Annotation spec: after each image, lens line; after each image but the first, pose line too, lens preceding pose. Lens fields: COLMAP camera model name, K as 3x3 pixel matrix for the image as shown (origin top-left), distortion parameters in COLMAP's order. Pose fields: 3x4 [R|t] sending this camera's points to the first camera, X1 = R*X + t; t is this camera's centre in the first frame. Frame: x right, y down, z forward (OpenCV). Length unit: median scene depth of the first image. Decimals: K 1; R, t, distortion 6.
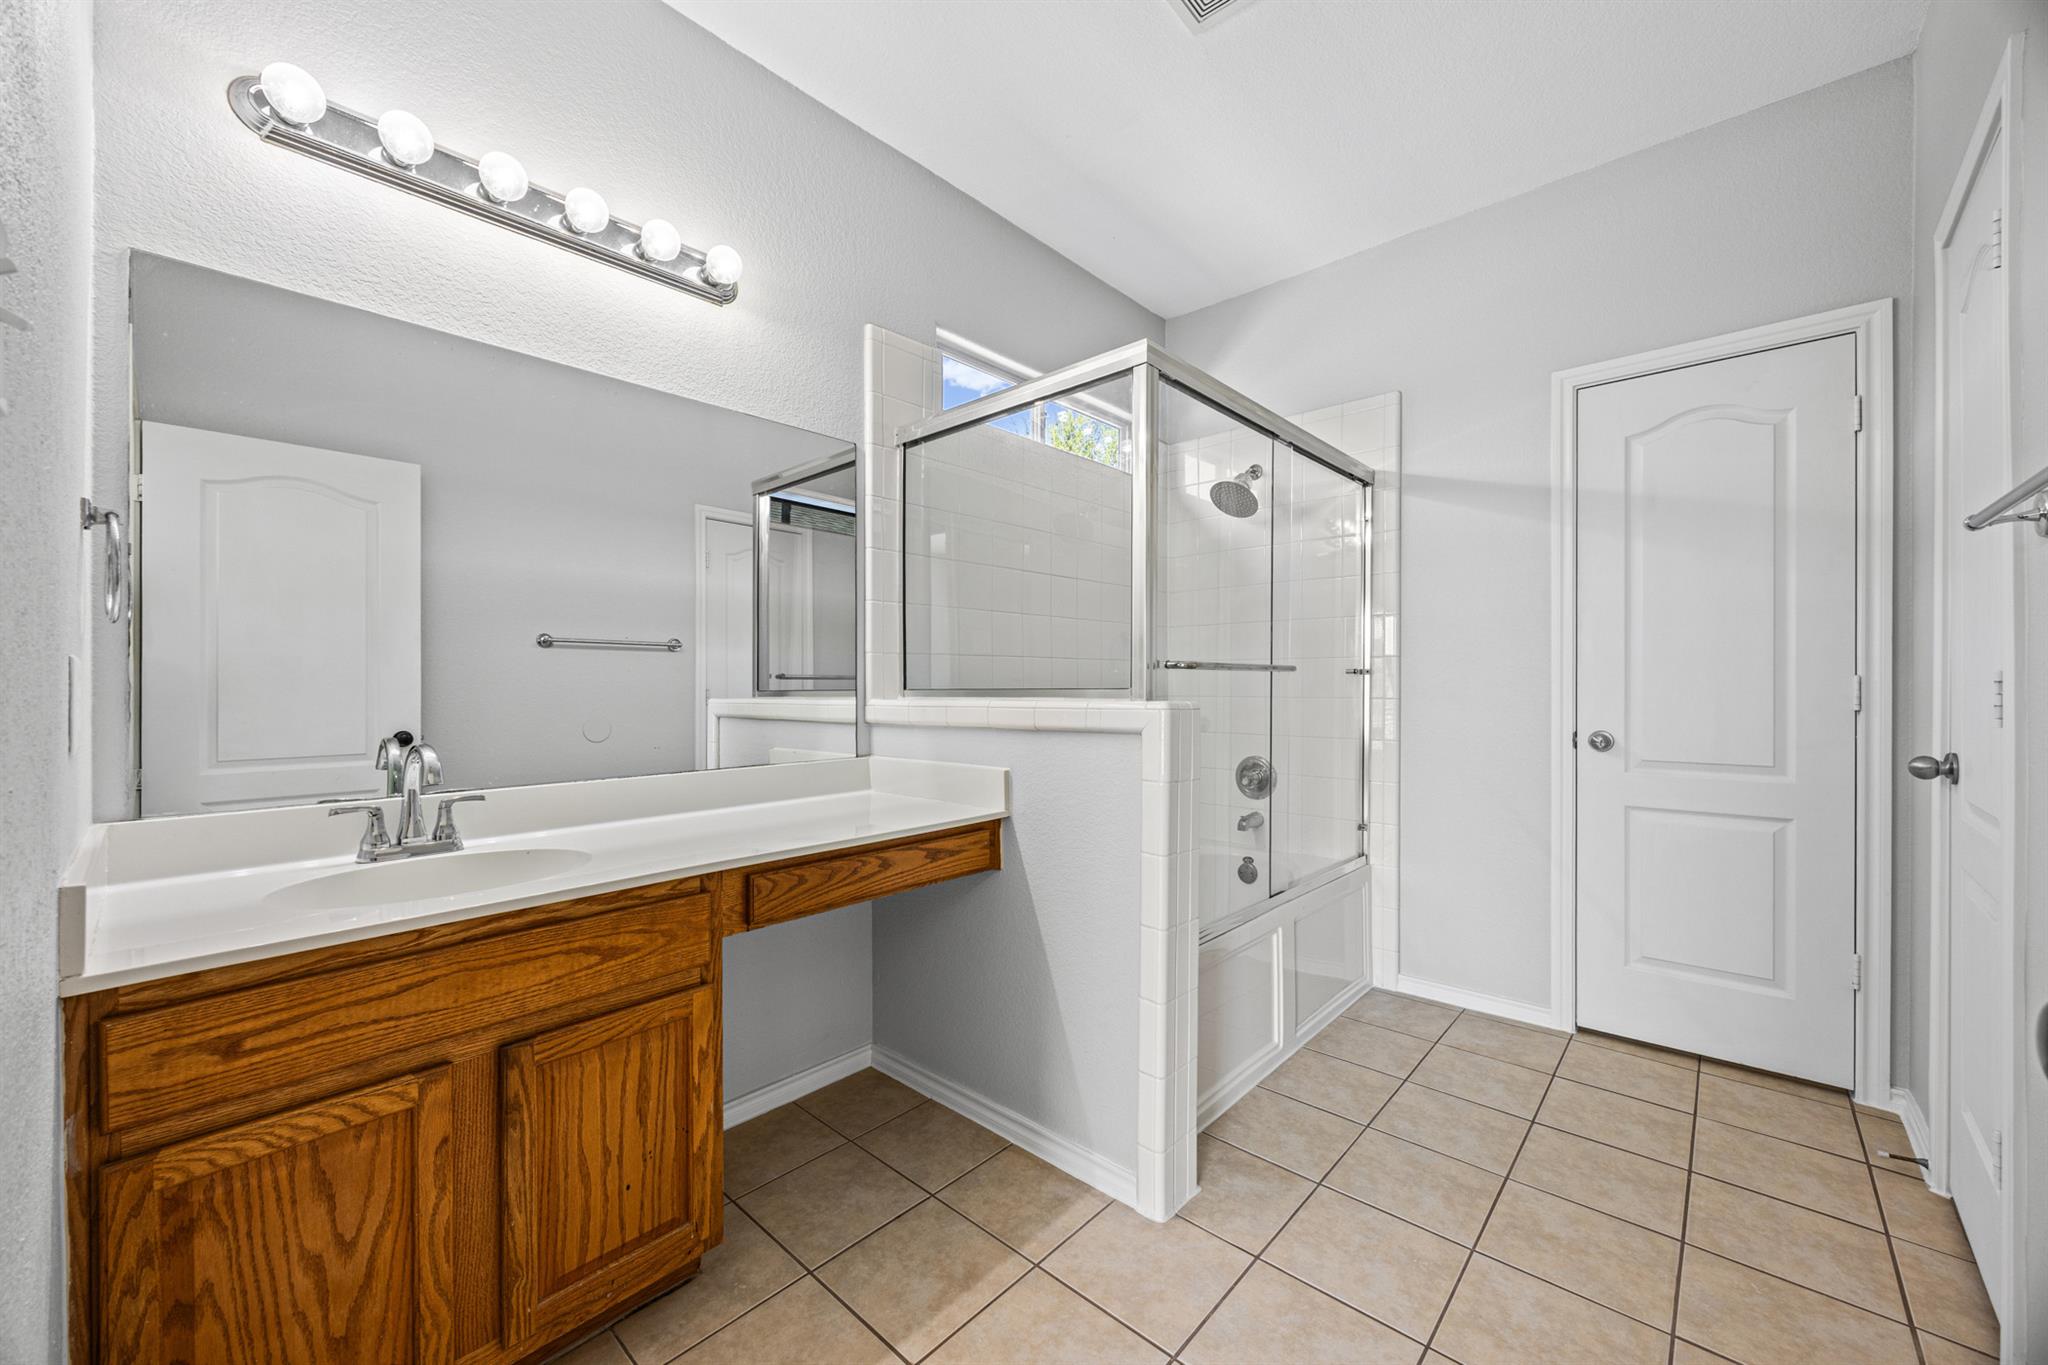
lens RADIAL K [[800.2, 0, 980.0], [0, 800.2, 689.3], [0, 0, 1]] dist [0.002370, -0.000455]
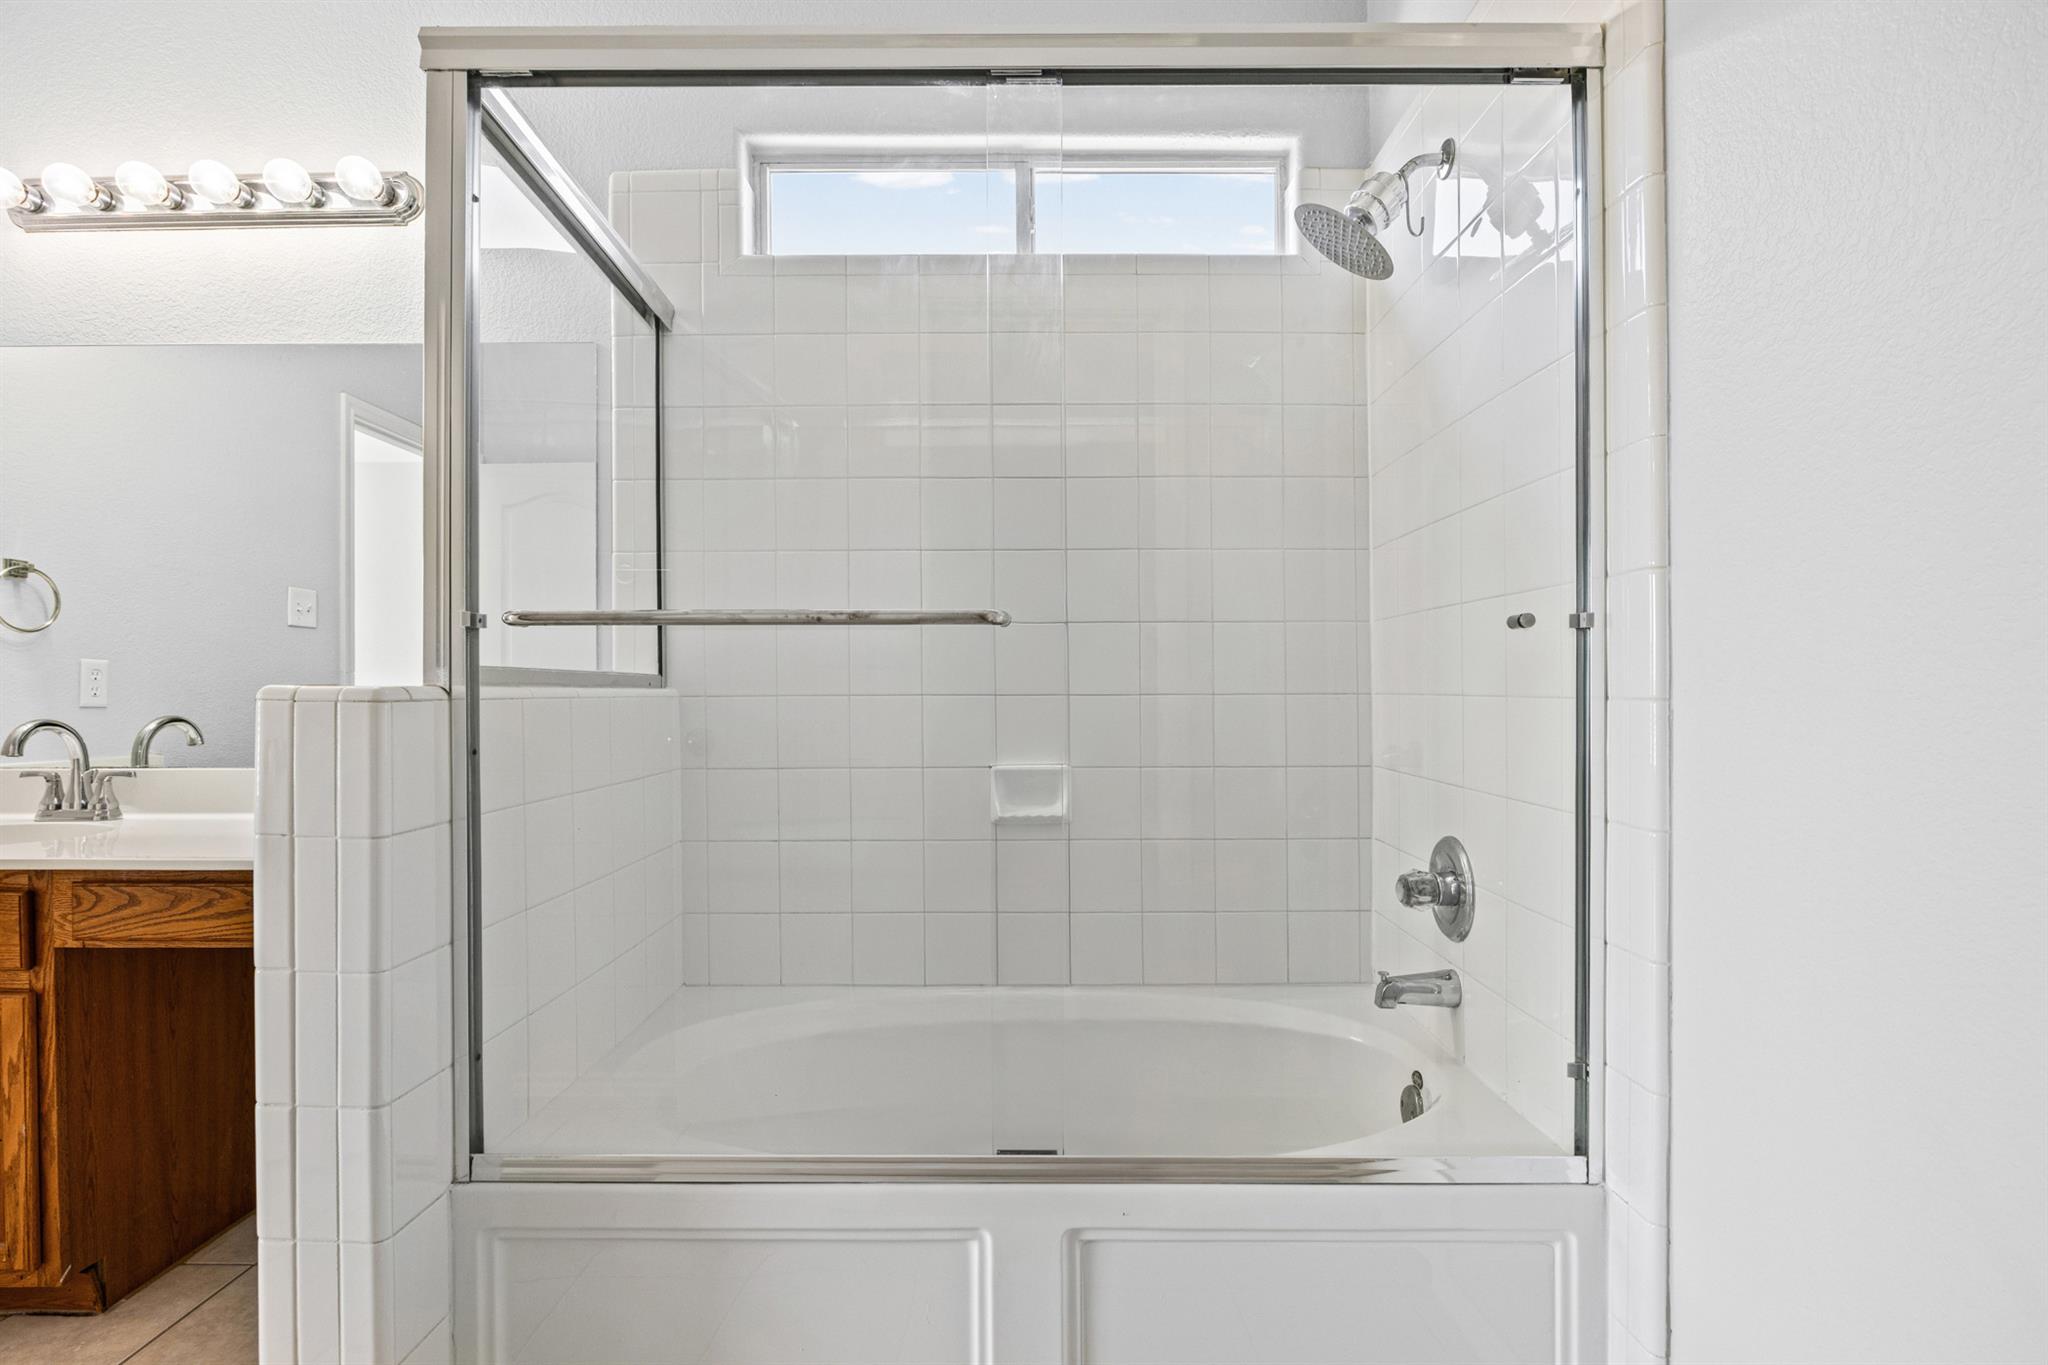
lens RADIAL K [[1003.5, 0, 1023.1], [0, 1003.5, 678.0], [0, 0, 1]] dist [-0.002739, -0.000384]
pose [[0.675458, -0.003262, -0.737392, 1.176477], [-0.002394, 0.999975, -0.006617, 0.013060], [0.737395, 0.006234, 0.675433, 0.987791]]
